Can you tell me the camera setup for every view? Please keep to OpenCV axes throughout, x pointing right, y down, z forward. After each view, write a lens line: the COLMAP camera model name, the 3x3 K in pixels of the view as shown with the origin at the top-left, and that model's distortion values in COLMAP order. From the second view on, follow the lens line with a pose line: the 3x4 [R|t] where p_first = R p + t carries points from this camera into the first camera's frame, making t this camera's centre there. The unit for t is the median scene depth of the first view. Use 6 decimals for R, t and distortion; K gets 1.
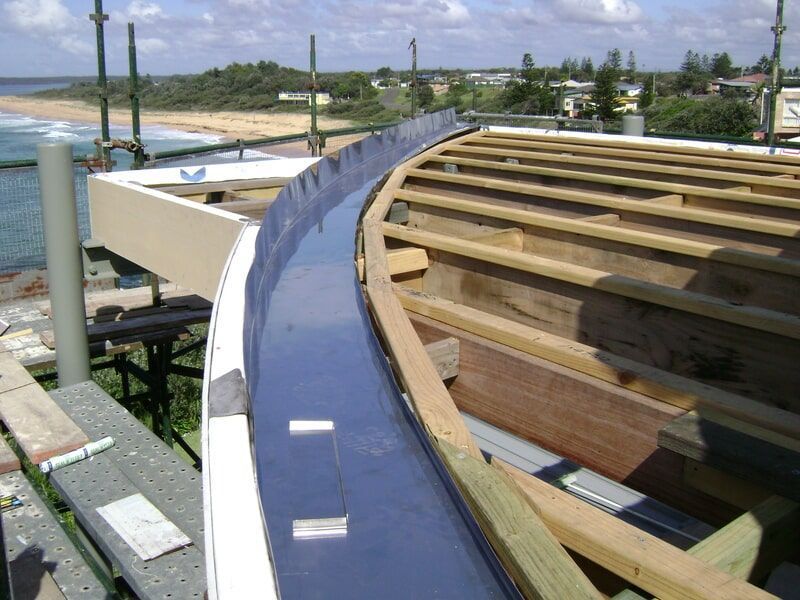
lens RADIAL K [[835.3, 0, 384.3], [0, 835.3, 267.7], [0, 0, 1]] dist [-0.137906, 0.070776]
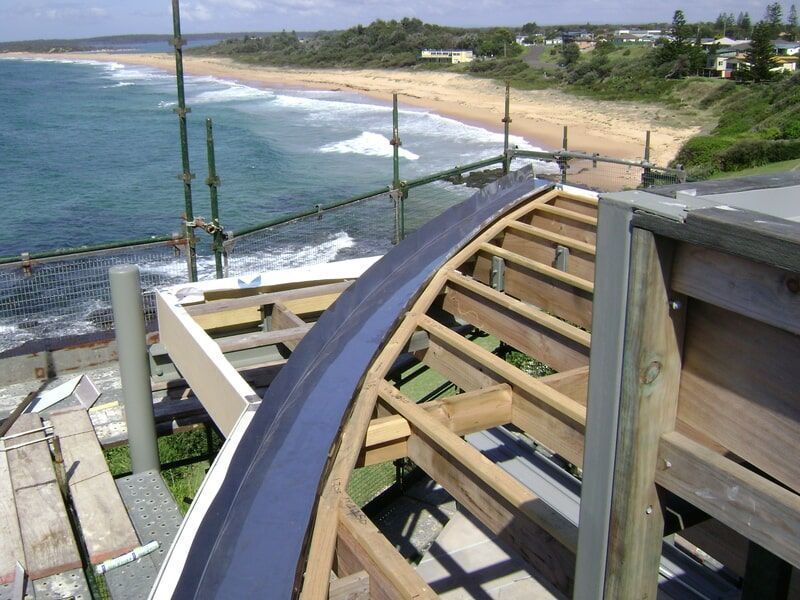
lens RADIAL K [[835.3, 0, 384.3], [0, 835.3, 267.7], [0, 0, 1]] dist [-0.137906, 0.070776]
pose [[0.986428, 0.031501, -0.161146, 0.176372], [-0.024316, 0.998629, 0.046364, -0.256720], [0.162386, -0.041817, 0.985841, -0.112094]]
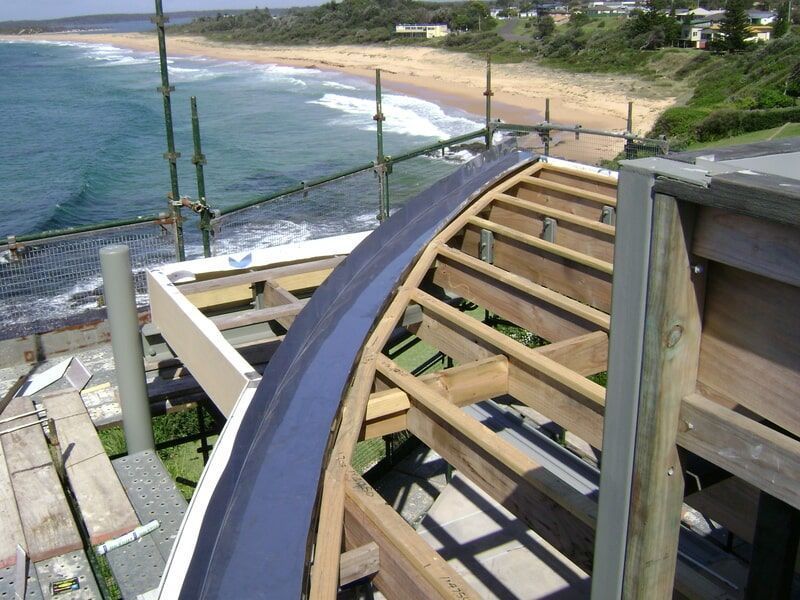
lens RADIAL K [[835.3, 0, 384.3], [0, 835.3, 267.7], [0, 0, 1]] dist [-0.137906, 0.070776]
pose [[0.990655, 0.015193, -0.135544, 0.155146], [-0.005136, 0.997227, 0.074239, -0.253756], [0.136296, -0.072849, 0.987986, -0.117409]]
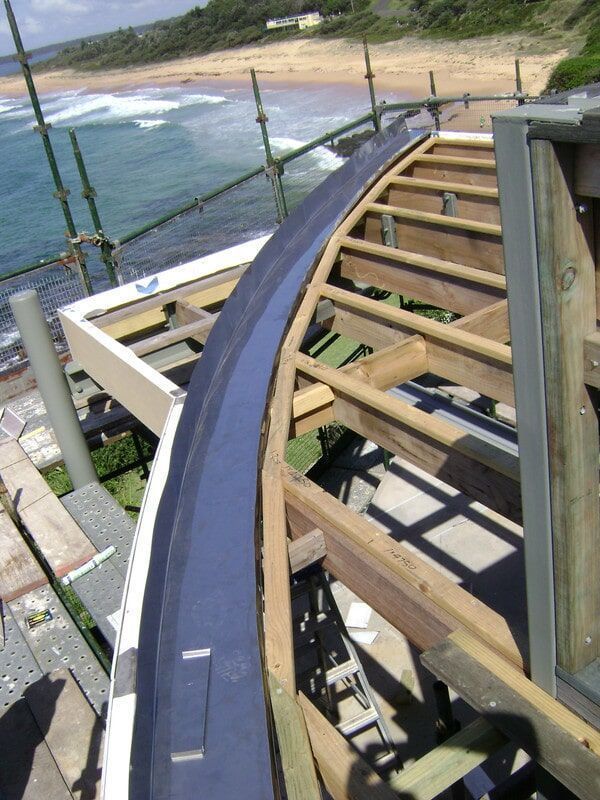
lens RADIAL K [[835.3, 0, 271.6], [0, 835.3, 407.0], [0, 0, 1]] dist [-0.137906, 0.070776]
pose [[0.975803, -0.118979, -0.183446, 0.164441], [0.159519, 0.961183, 0.225123, -0.245402], [0.149541, -0.248939, 0.956905, -0.132434]]
